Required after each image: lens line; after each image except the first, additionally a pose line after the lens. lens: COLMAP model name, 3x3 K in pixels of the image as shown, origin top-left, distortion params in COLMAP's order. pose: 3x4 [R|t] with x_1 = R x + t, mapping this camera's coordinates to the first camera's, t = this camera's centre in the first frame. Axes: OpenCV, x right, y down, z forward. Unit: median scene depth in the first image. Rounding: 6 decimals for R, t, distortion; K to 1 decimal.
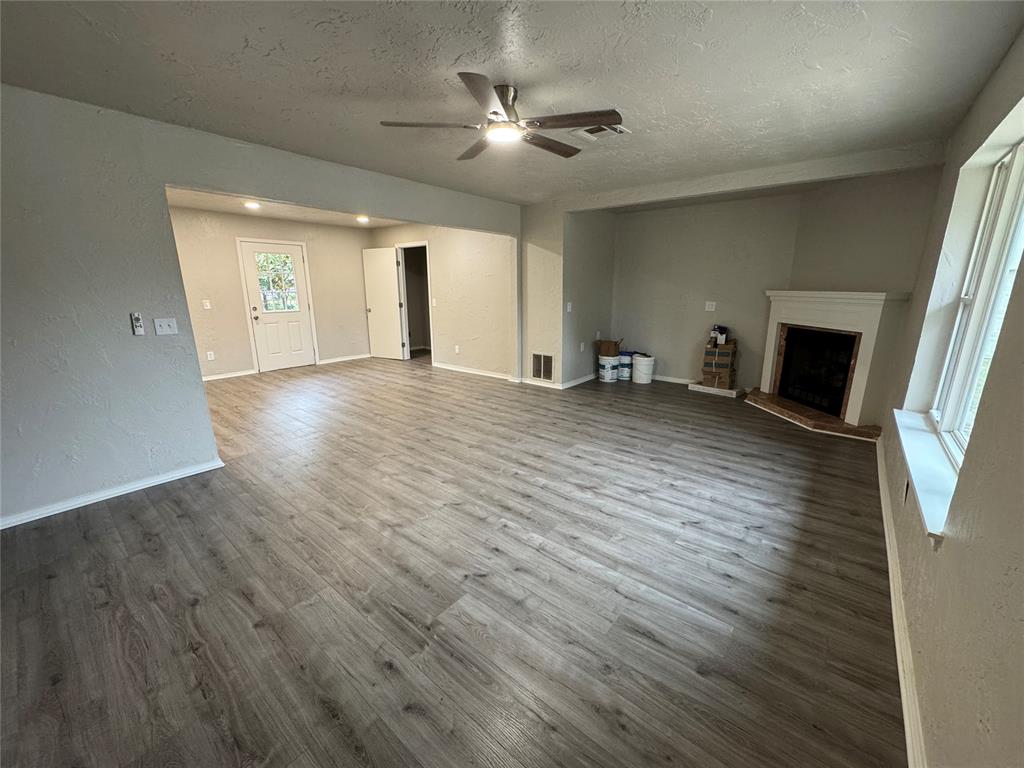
lens RADIAL K [[408.1, 0, 513.0], [0, 408.1, 384.6], [0, 0, 1]] dist [-0.003149, -0.000326]
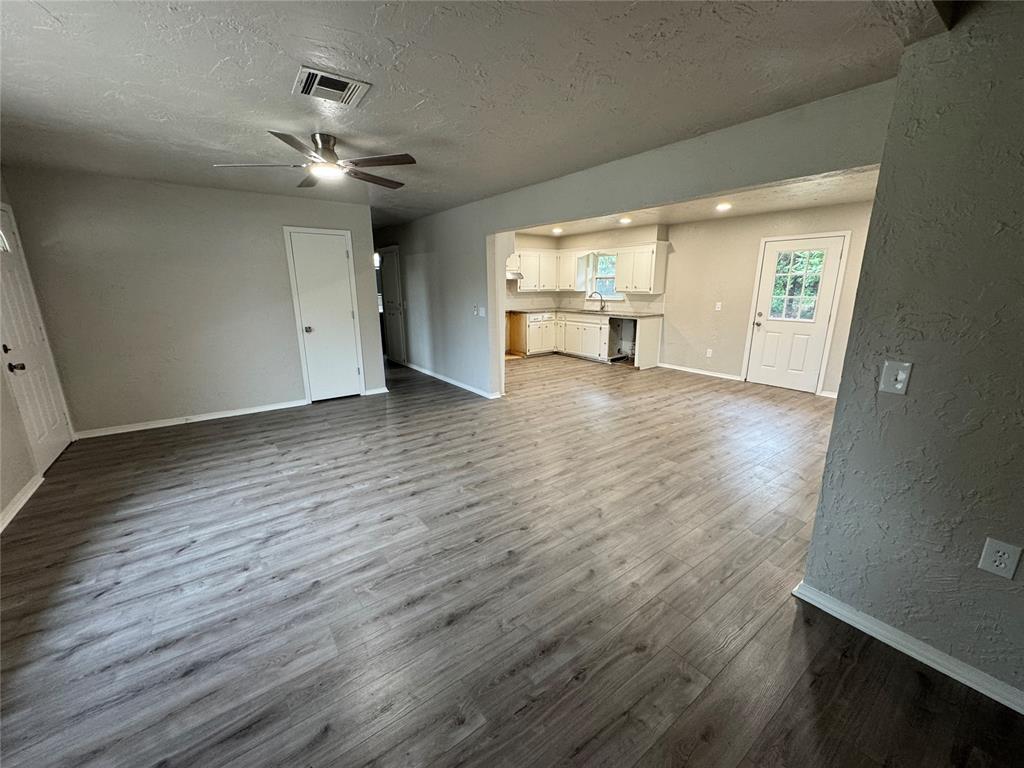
lens RADIAL K [[408.1, 0, 513.0], [0, 408.1, 384.6], [0, 0, 1]] dist [-0.003149, -0.000326]
pose [[-0.237261, 0.231567, -0.943443, 0.921174], [-0.231032, 0.929859, 0.286334, -0.394671], [0.943574, 0.285901, -0.167120, 1.534620]]
